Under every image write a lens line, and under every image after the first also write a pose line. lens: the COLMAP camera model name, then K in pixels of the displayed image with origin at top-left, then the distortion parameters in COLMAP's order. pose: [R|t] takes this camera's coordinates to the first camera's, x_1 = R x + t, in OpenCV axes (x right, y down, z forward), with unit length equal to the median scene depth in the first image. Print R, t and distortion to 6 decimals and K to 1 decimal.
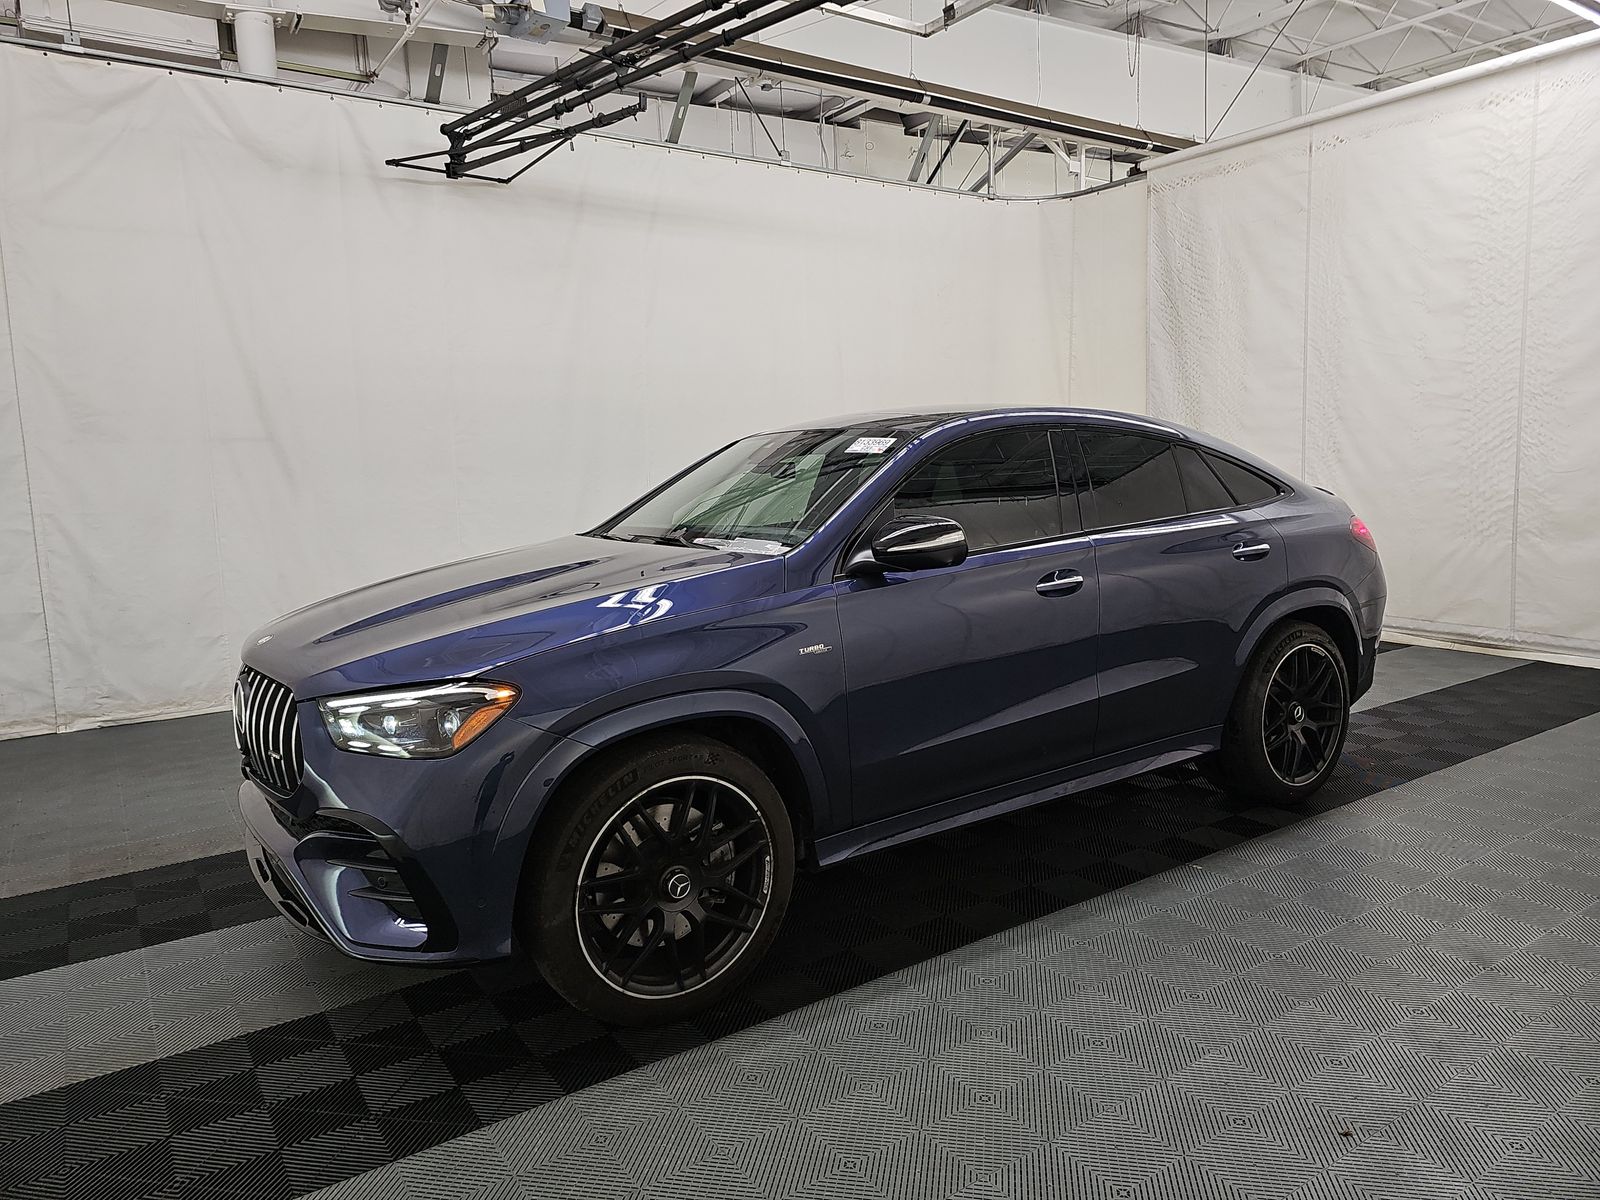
lens RADIAL K [[1048.0, 0, 800.0], [0, 1048.0, 600.0], [0, 0, 1]] dist [0.062827, -0.042458]
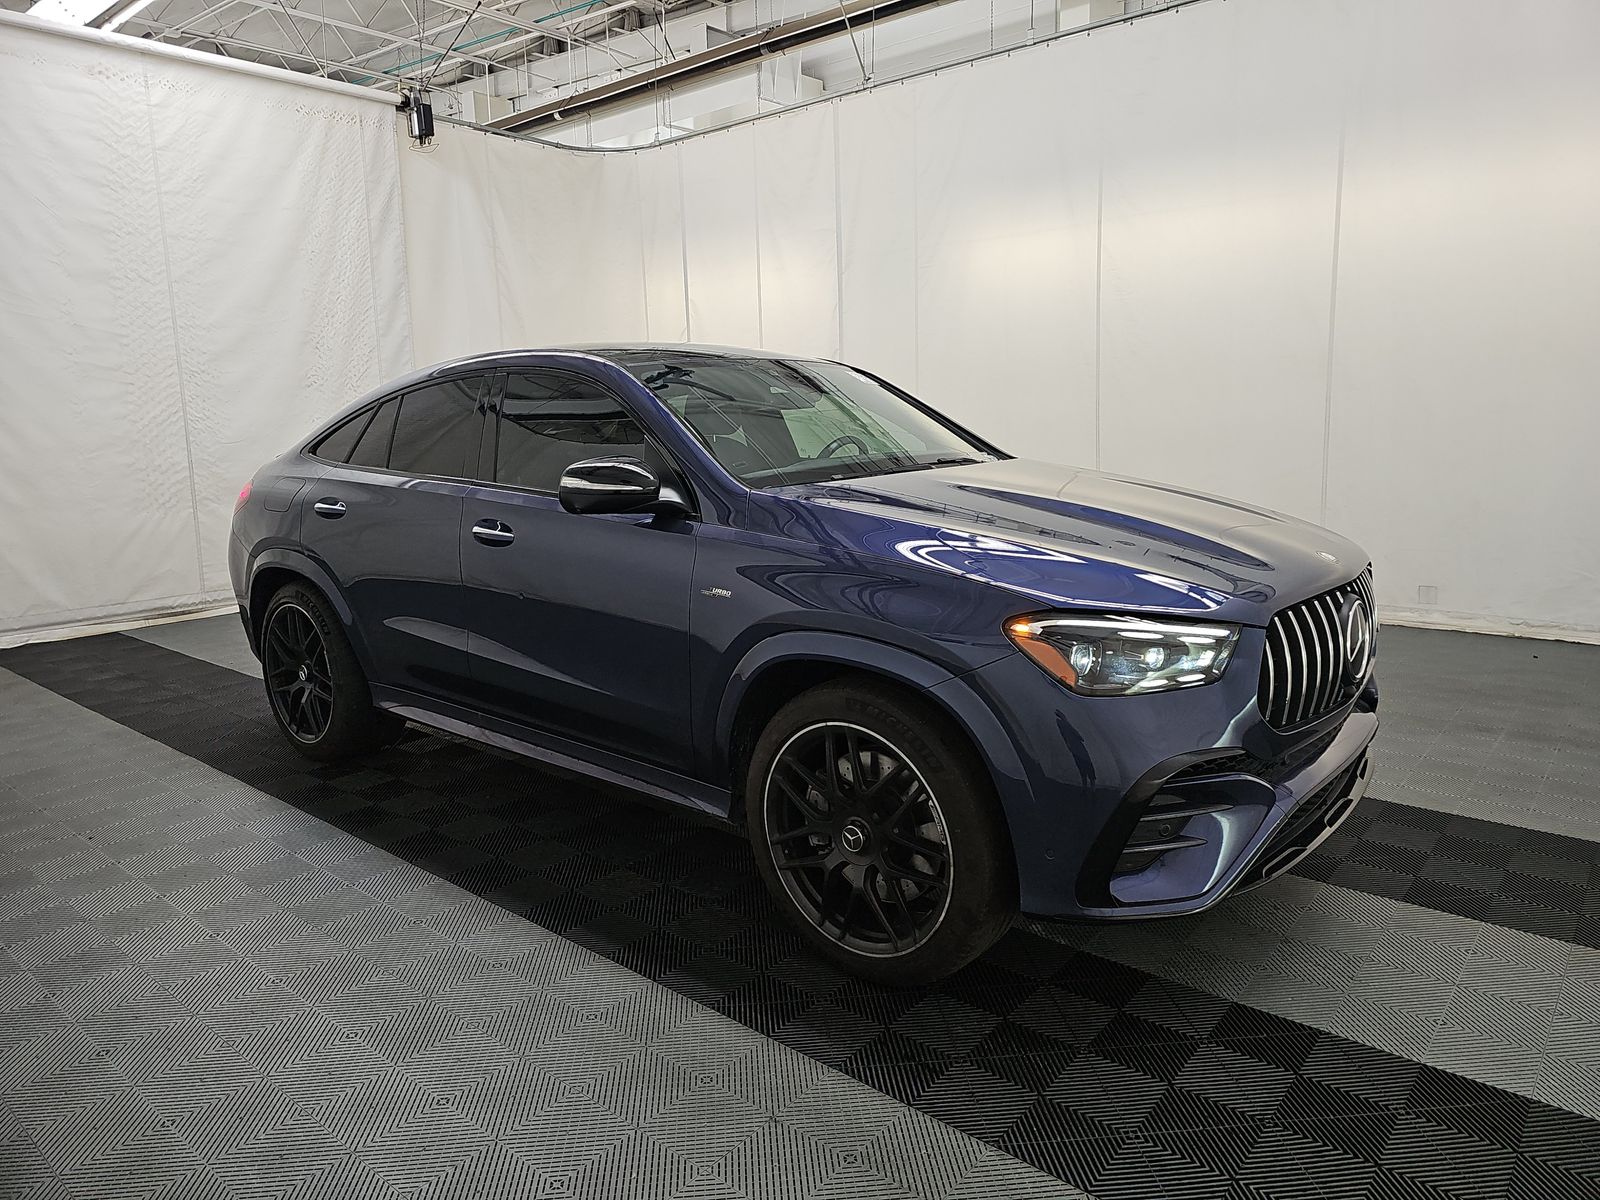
lens RADIAL K [[1066.9, 0, 800.0], [0, 1066.9, 600.0], [0, 0, 1]] dist [0.056584, -0.047383]
pose [[-0.253418, -0.144158, 0.956555, -0.531074], [0.161971, 0.968551, 0.188876, -0.073249], [-0.953701, 0.202799, -0.222099, 0.679233]]
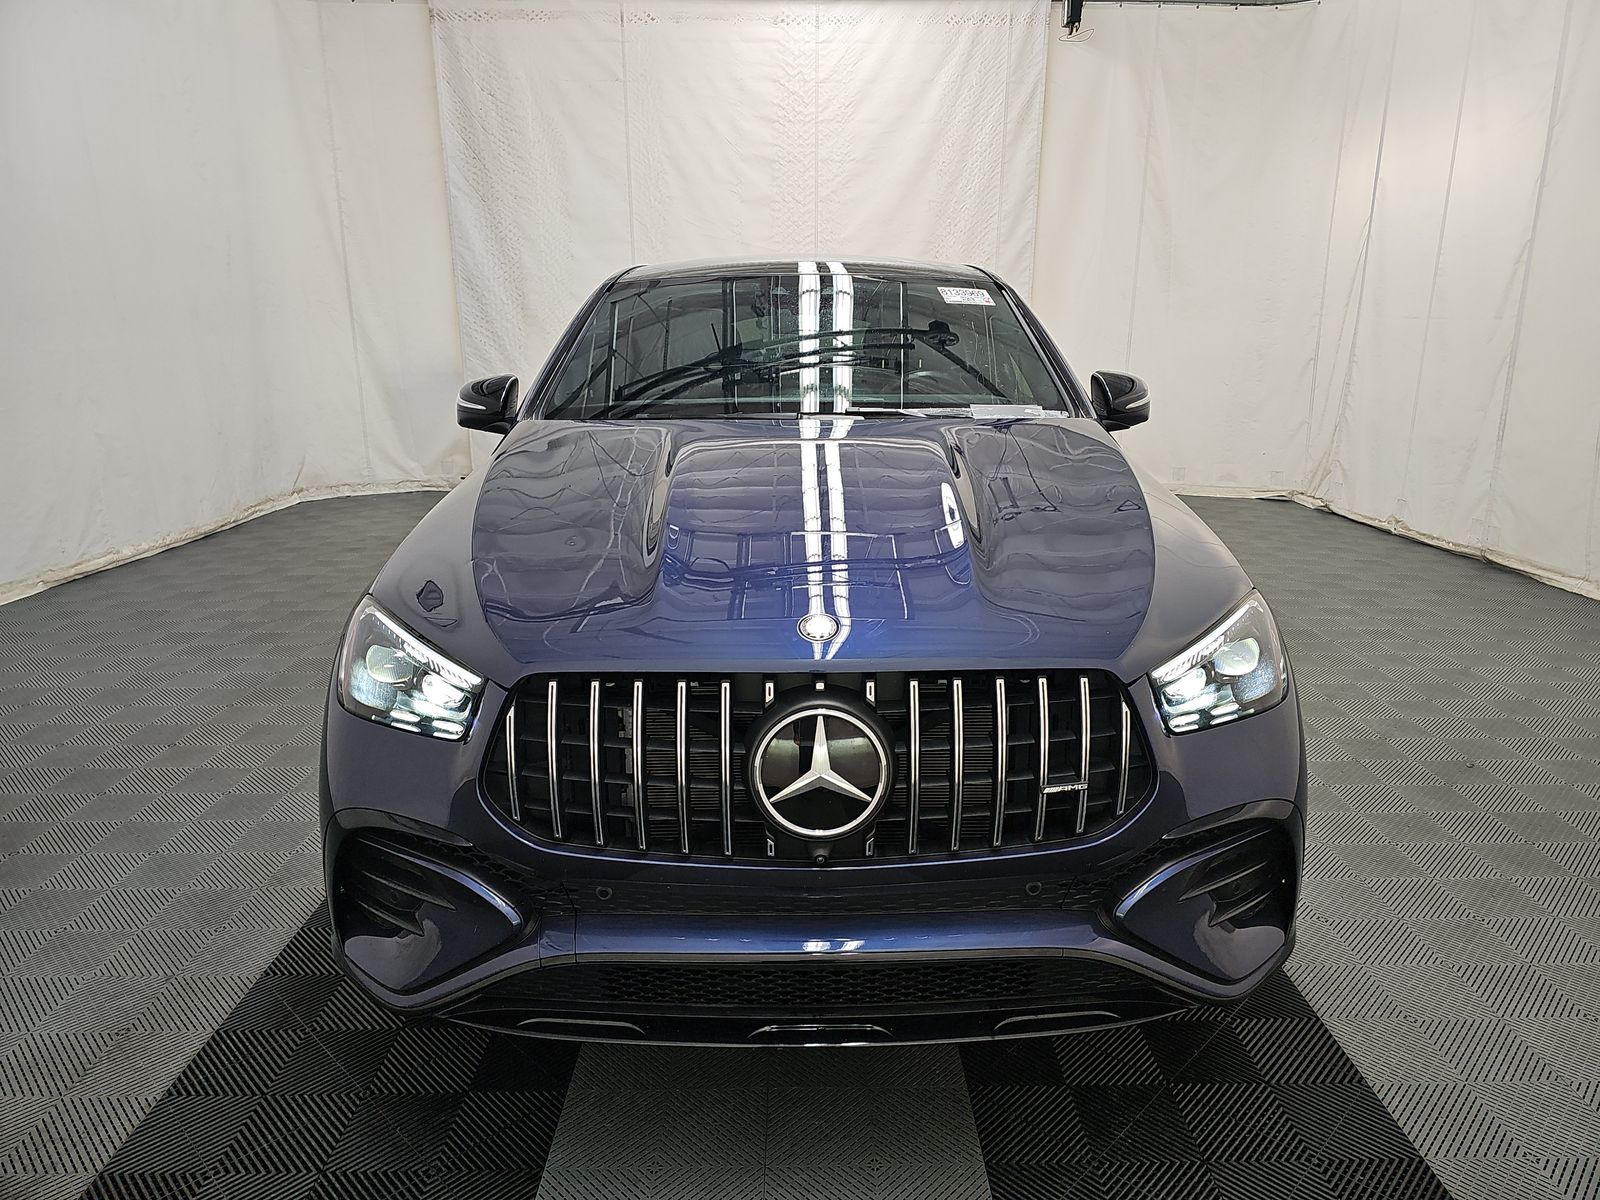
lens RADIAL K [[1066.9, 0, 800.0], [0, 1066.9, 600.0], [0, 0, 1]] dist [0.056584, -0.047383]
pose [[0.567418, -0.186481, 0.802036, -0.395265], [0.096578, 0.982367, 0.160084, -0.028064], [-0.817747, -0.013375, 0.575423, 0.285566]]
